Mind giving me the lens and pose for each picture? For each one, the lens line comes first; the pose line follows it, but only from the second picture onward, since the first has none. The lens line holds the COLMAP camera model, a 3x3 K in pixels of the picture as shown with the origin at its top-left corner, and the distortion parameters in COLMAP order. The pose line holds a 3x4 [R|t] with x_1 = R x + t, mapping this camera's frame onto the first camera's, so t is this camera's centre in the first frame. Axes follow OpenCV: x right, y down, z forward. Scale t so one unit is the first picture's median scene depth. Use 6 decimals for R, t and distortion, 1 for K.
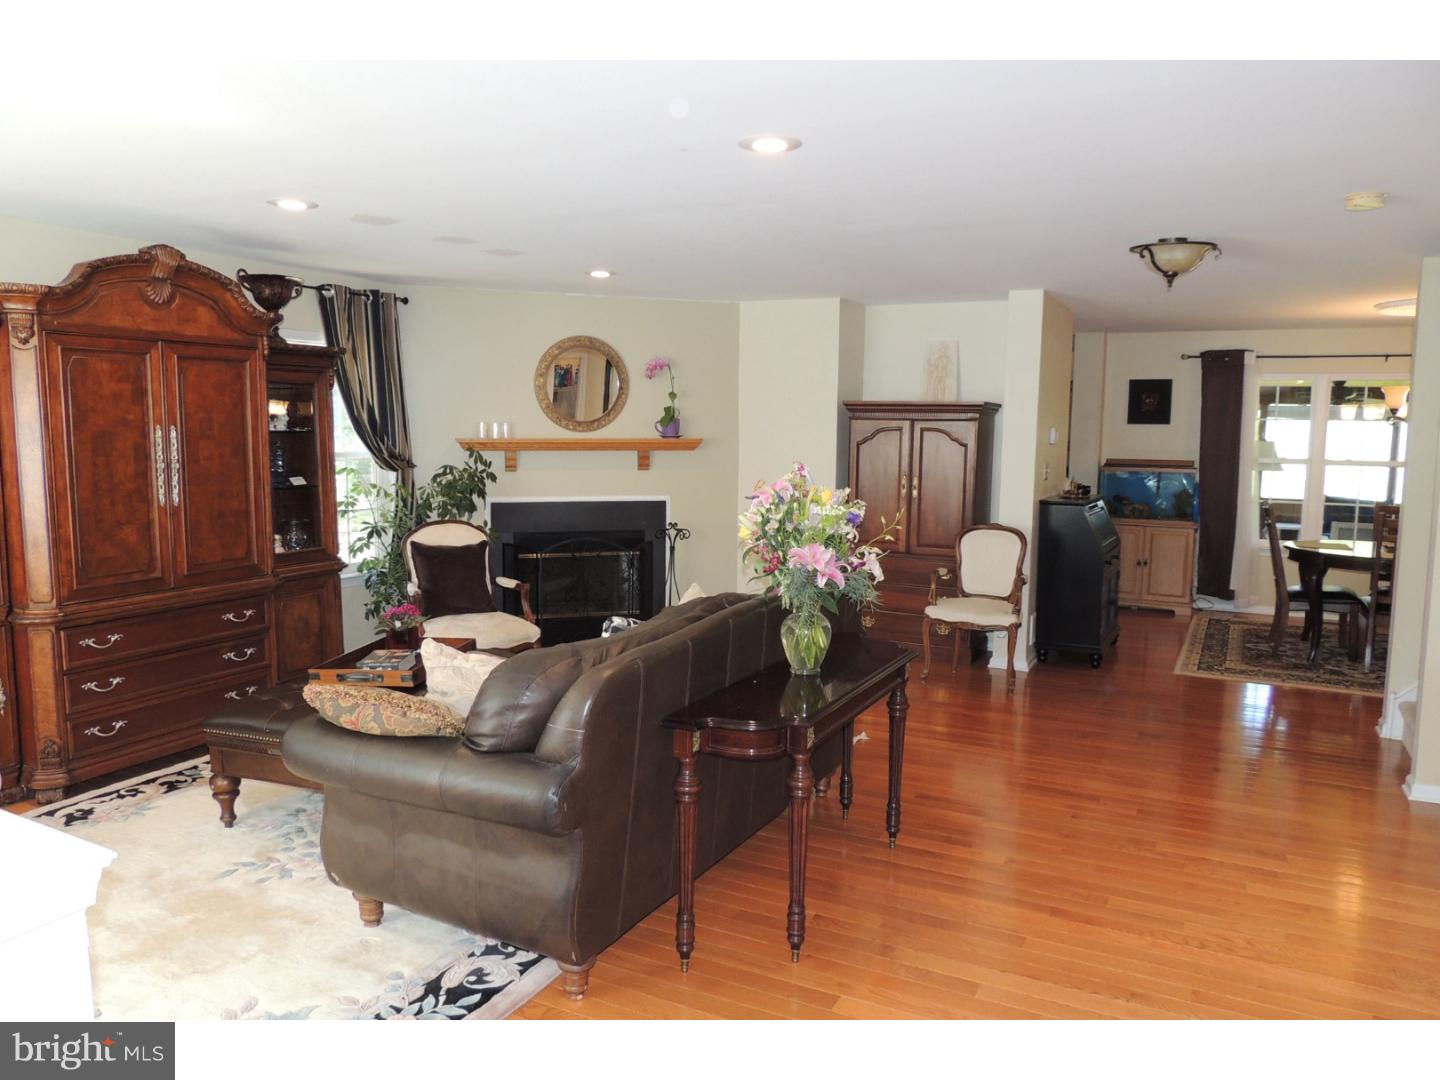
lens RADIAL K [[1027.9, 0, 720.0], [0, 1027.9, 540.0], [0, 0, 1]] dist [-0.010865, -0.001636]
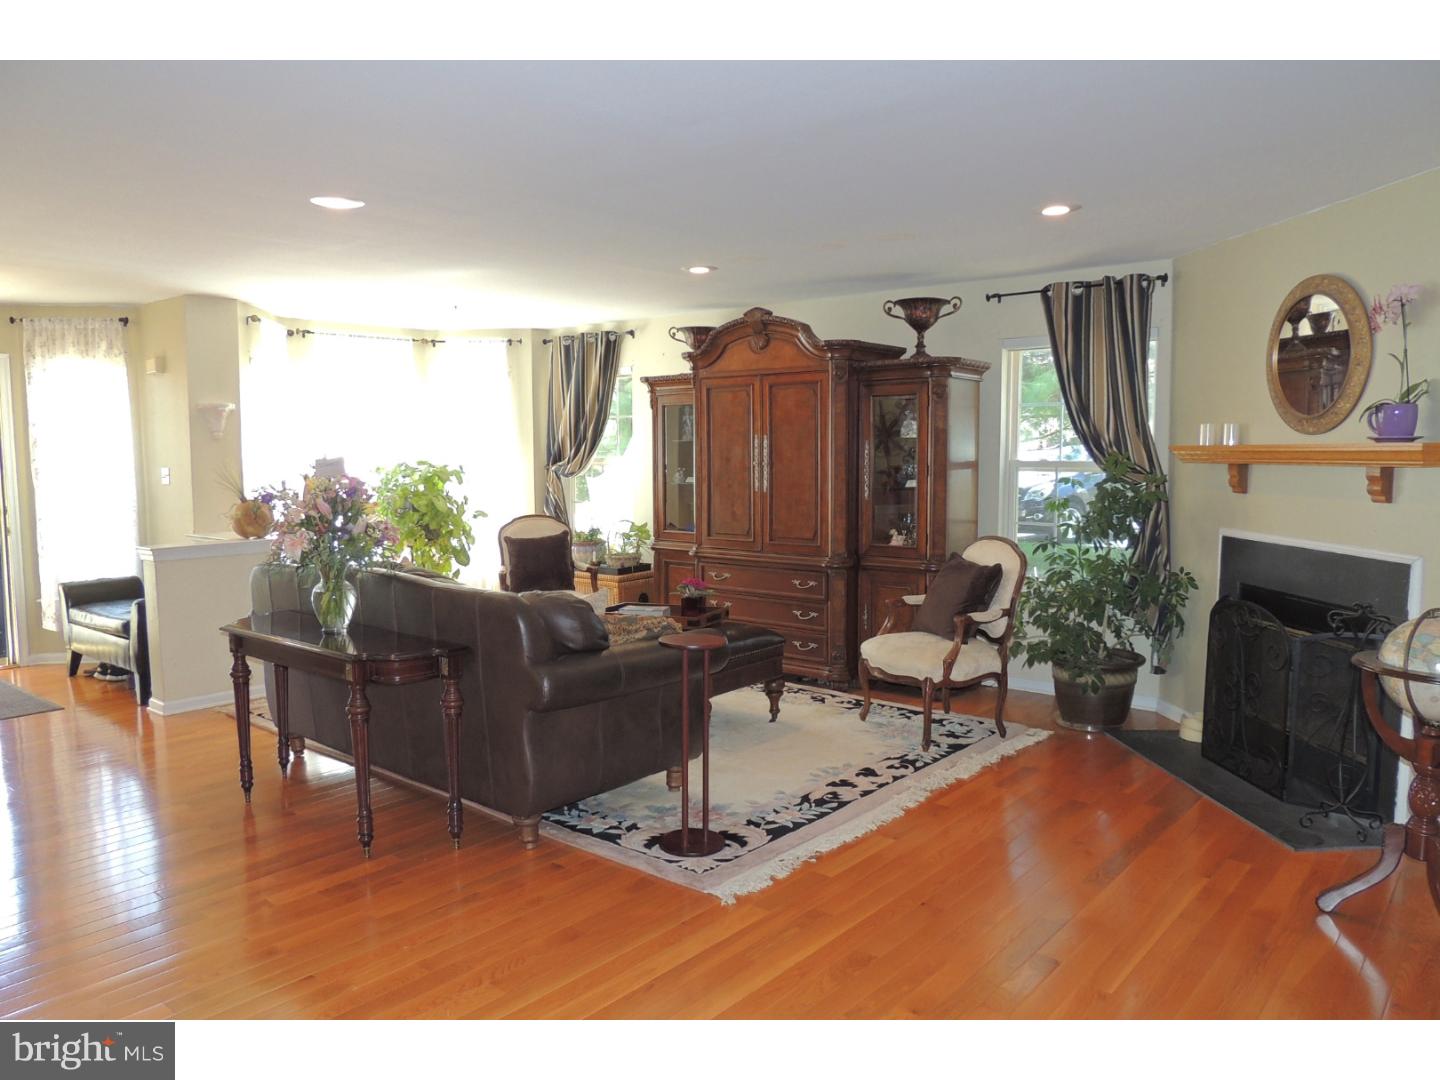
lens RADIAL K [[1027.9, 0, 720.0], [0, 1027.9, 540.0], [0, 0, 1]] dist [-0.010865, -0.001636]
pose [[-0.234389, 0.079590, -0.968879, 0.838536], [-0.104953, 0.988746, 0.106612, -0.111111], [0.966461, 0.126676, -0.223398, 1.254516]]
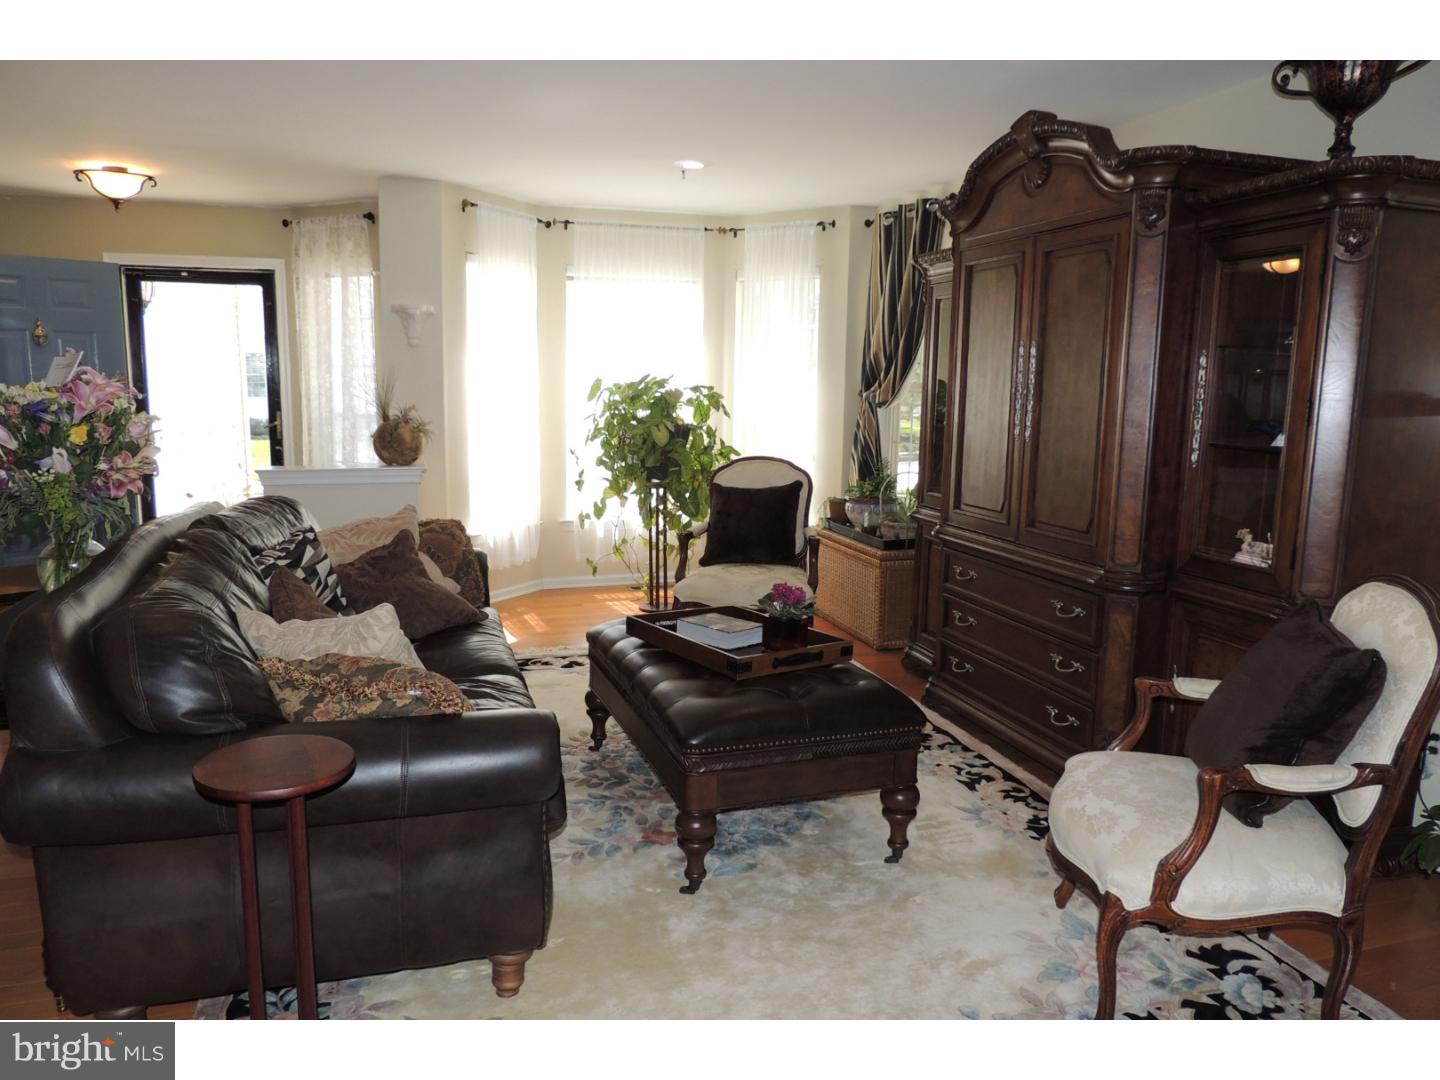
lens RADIAL K [[1028.1, 0, 720.0], [0, 1028.1, 540.0], [0, 0, 1]] dist [-0.017057, 0.001971]
pose [[-0.719834, 0.089943, -0.688294, 0.201636], [-0.097979, 0.968477, 0.229025, -0.118600], [0.687196, 0.232298, -0.688330, 1.398414]]
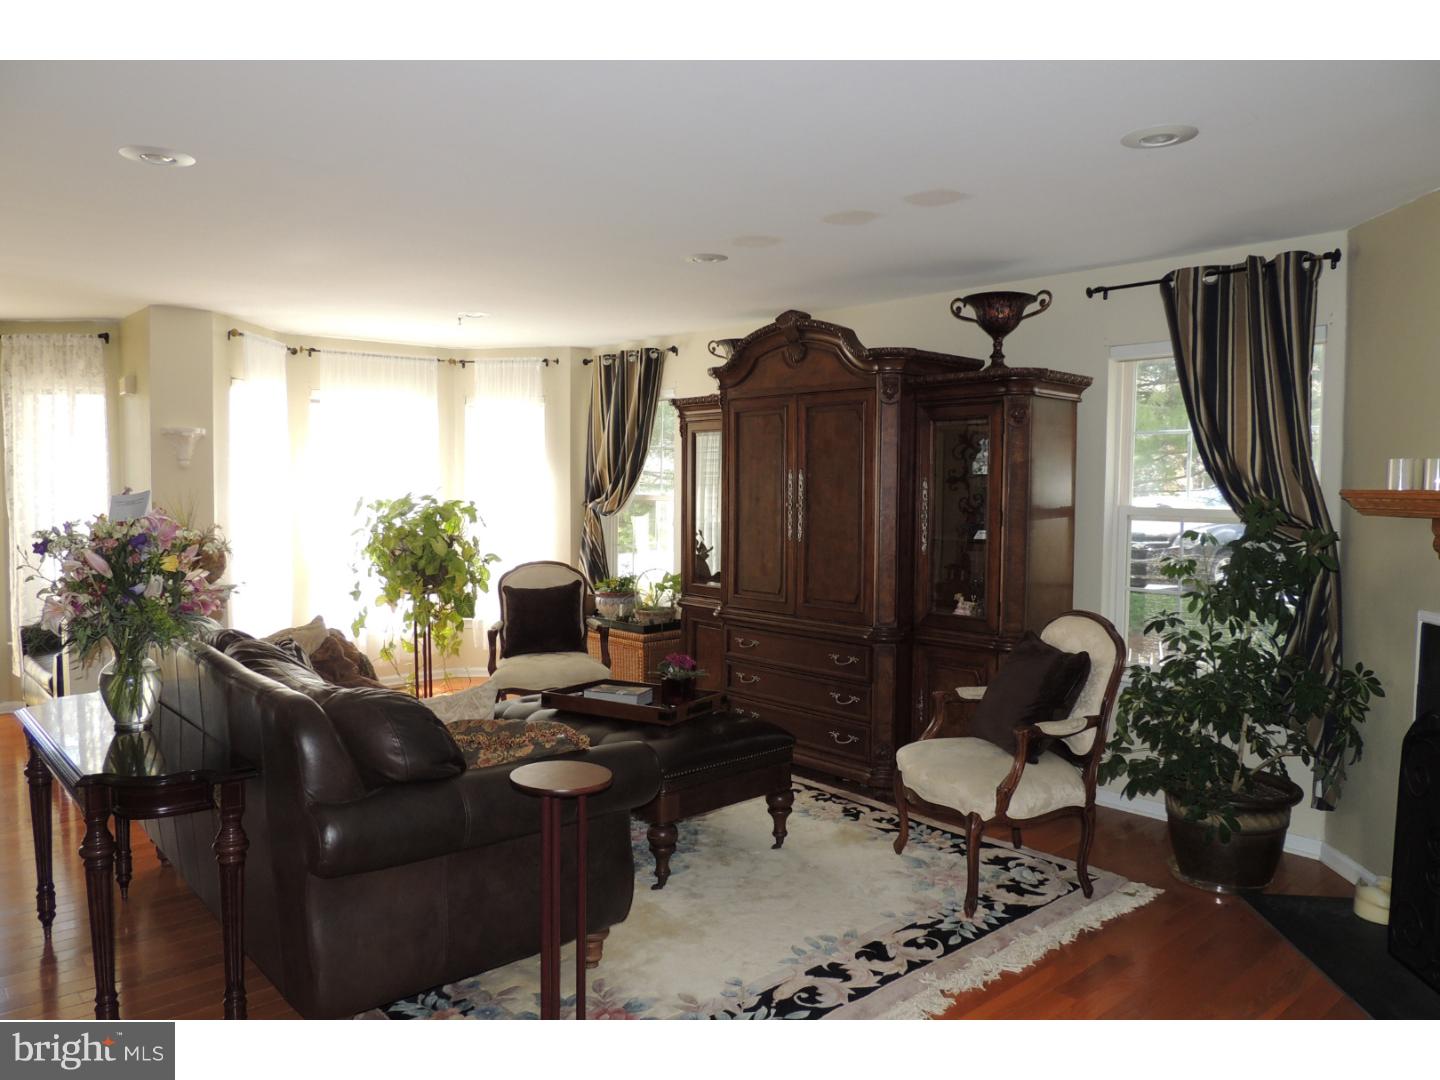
lens RADIAL K [[1028.1, 0, 720.0], [0, 1028.1, 540.0], [0, 0, 1]] dist [-0.017057, 0.001971]
pose [[-0.368477, 0.041278, -0.928720, 0.531173], [-0.112704, 0.989661, 0.088702, -0.122926], [0.922780, 0.137355, -0.360015, 1.313952]]
